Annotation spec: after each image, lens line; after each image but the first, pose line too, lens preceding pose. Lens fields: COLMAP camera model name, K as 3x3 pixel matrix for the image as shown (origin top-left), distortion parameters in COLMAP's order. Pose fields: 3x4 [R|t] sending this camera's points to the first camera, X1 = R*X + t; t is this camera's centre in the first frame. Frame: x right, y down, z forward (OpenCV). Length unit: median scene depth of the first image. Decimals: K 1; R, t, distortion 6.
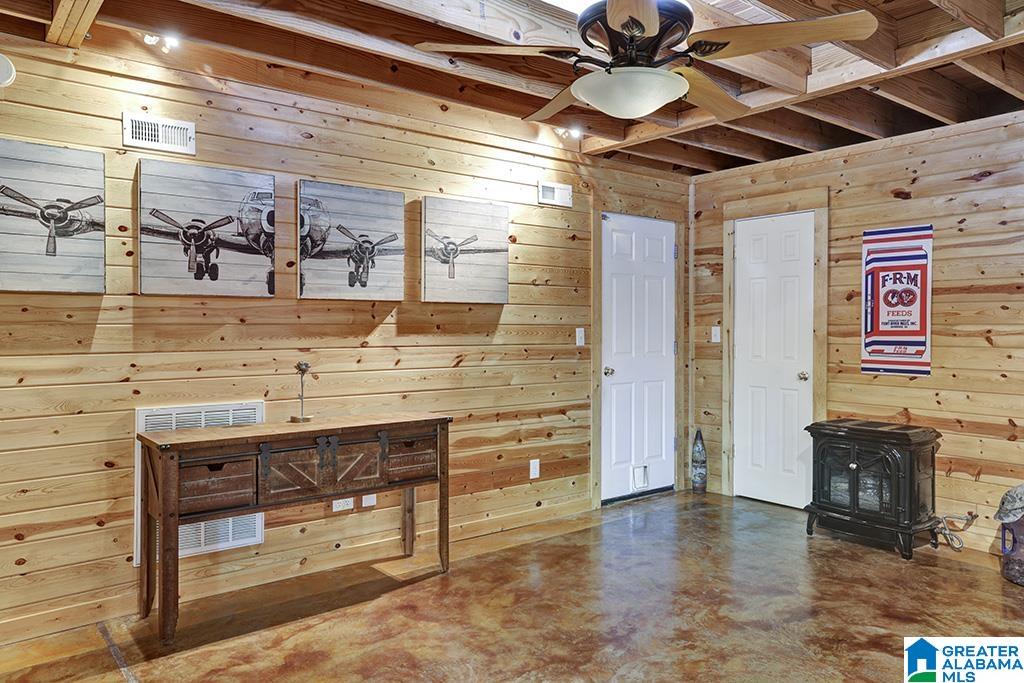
lens RADIAL K [[718.2, 0, 511.4], [0, 718.2, 337.6], [0, 0, 1]] dist [0.009398, 0.001057]
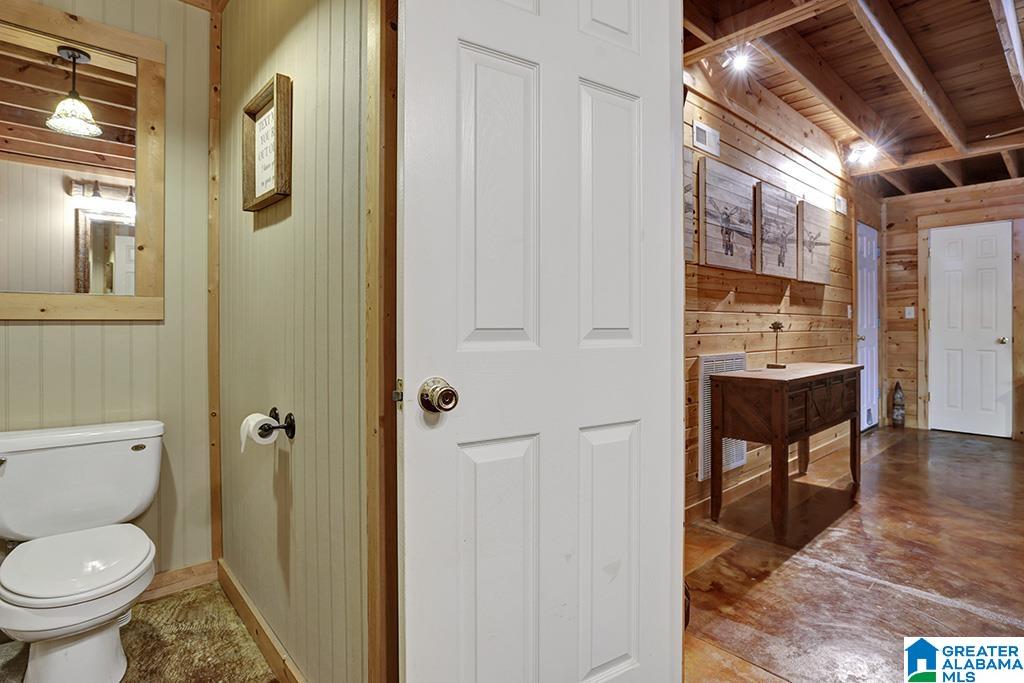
lens RADIAL K [[512.6, 0, 513.1], [0, 512.6, 334.3], [0, 0, 1]] dist [-0.002904, 0.000132]
pose [[0.997698, -0.000728, 0.067805, -0.592343], [0.000791, 0.999999, -0.000895, 0.041066], [-0.067805, 0.000947, 0.997698, 0.082974]]
